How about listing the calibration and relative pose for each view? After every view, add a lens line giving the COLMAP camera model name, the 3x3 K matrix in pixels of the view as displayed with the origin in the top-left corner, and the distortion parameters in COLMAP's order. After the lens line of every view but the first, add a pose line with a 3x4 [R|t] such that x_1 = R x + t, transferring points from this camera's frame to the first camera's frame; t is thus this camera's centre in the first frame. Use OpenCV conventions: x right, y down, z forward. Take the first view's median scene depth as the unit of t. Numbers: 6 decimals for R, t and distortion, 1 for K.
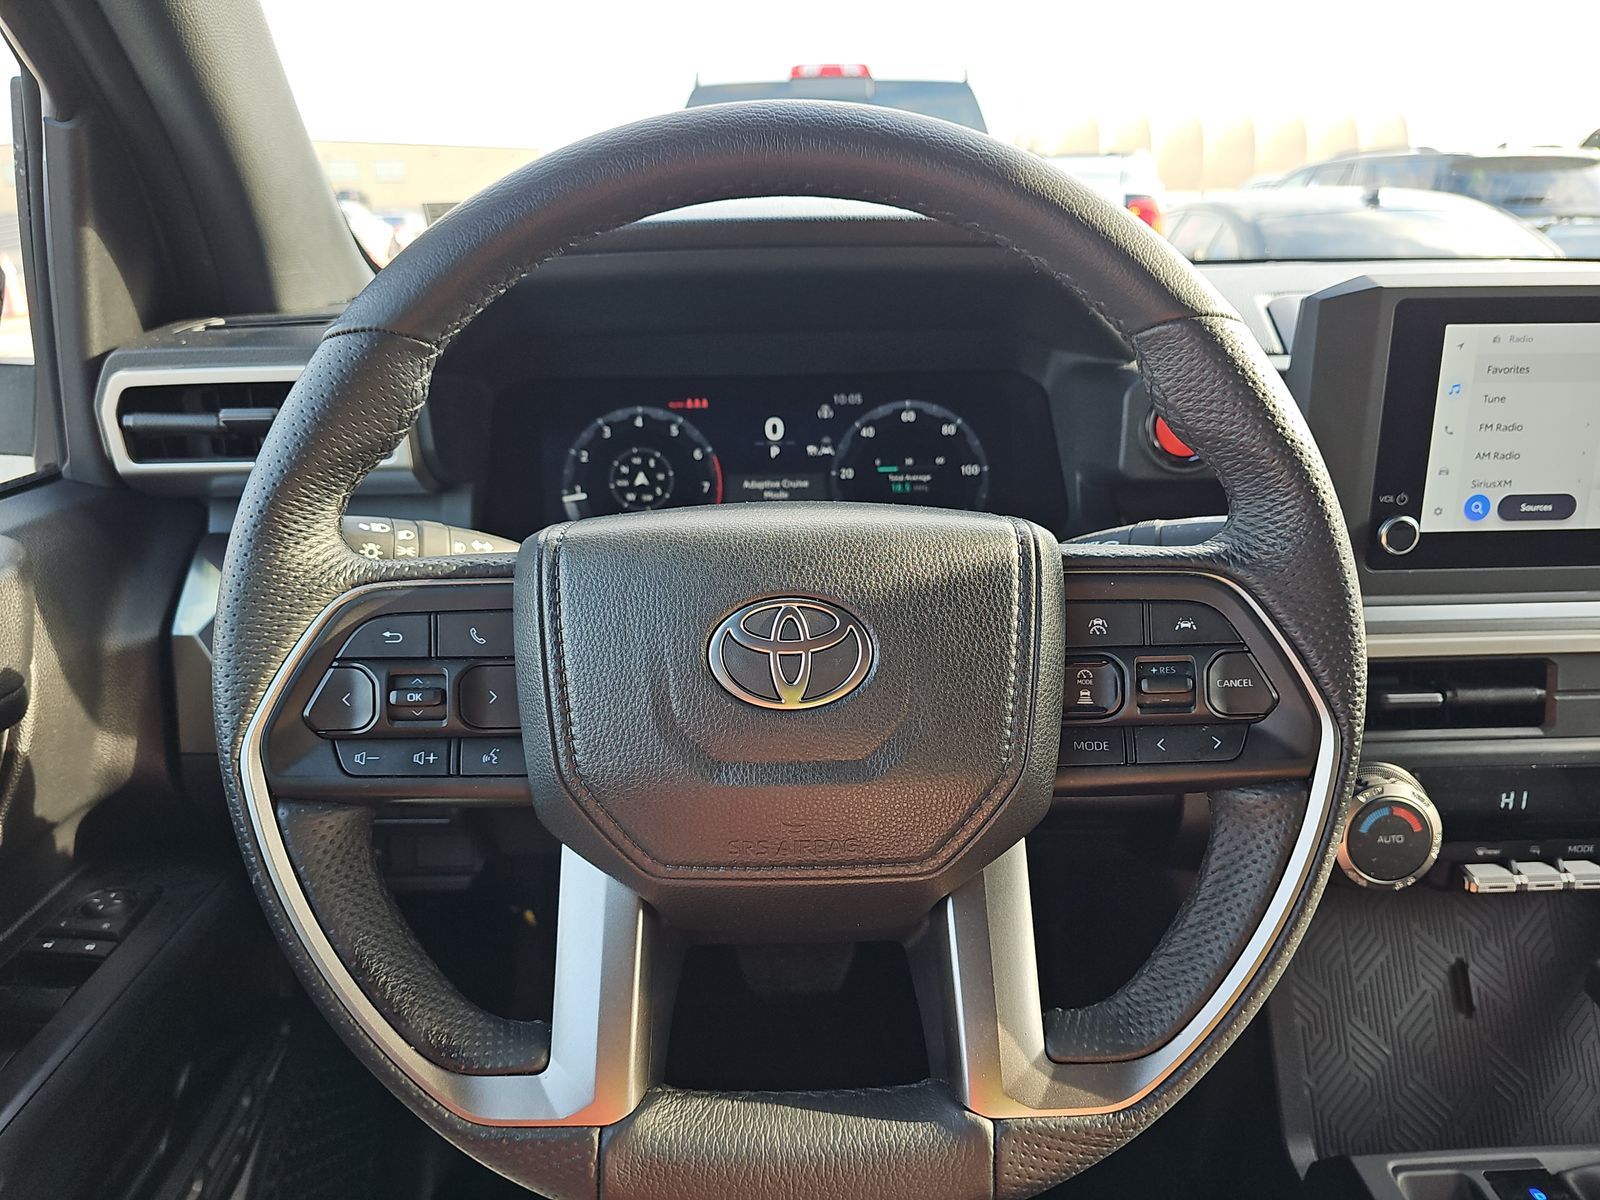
lens RADIAL K [[1064.3, 0, 797.0], [0, 1064.3, 594.3], [0, 0, 1]] dist [-0.024377, -0.008869]
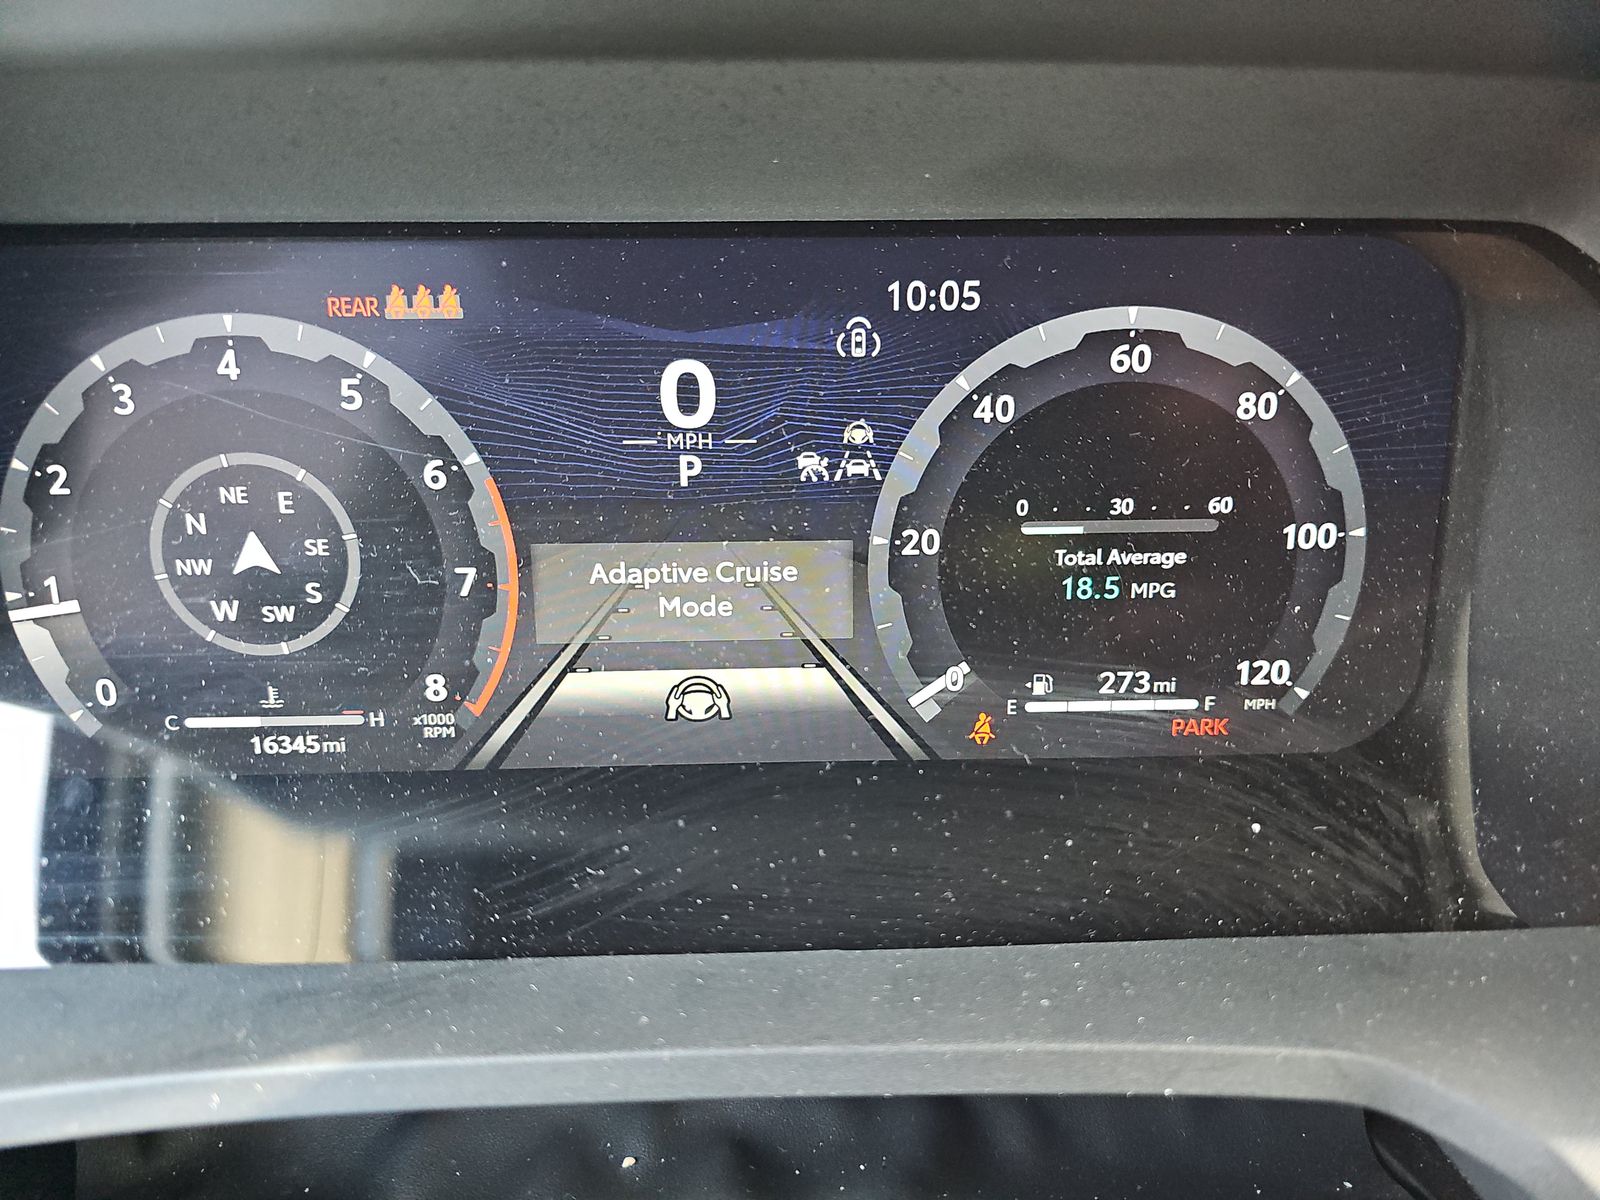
lens RADIAL K [[1064.3, 0, 803.2], [0, 1064.3, 599.9], [0, 0, 1]] dist [-0.024377, -0.008869]
pose [[0.999914, 0.013120, -0.000390, 0.012125], [-0.013121, 0.999911, -0.002514, -0.095455], [0.000357, 0.002519, 0.999997, 0.688099]]
